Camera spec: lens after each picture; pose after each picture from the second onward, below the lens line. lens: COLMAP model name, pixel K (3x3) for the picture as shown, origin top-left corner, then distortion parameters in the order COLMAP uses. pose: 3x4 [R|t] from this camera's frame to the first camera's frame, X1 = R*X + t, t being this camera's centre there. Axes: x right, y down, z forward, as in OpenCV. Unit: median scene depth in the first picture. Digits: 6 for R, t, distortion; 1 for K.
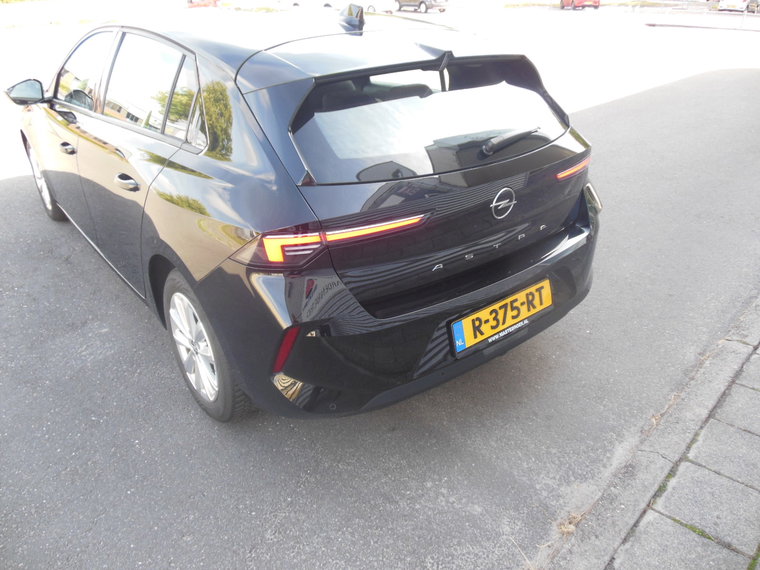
lens RADIAL K [[570.7, 0, 378.2], [0, 570.7, 281.9], [0, 0, 1]] dist [-0.029007, 0.046608]
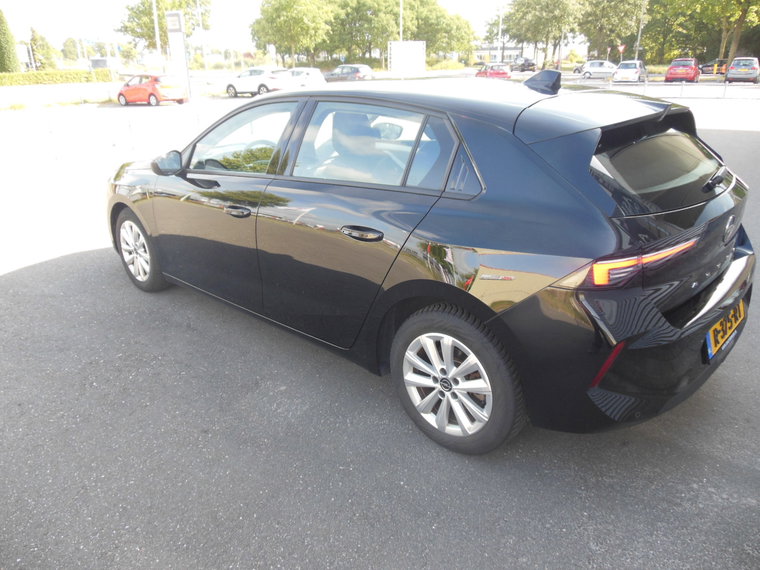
lens RADIAL K [[570.7, 0, 381.6], [0, 570.7, 285.6], [0, 0, 1]] dist [-0.029007, 0.046608]
pose [[0.988344, -0.071008, 0.134659, -0.628099], [0.085261, 0.990998, -0.103218, 0.037369], [-0.126118, 0.113497, 0.985501, -0.041070]]
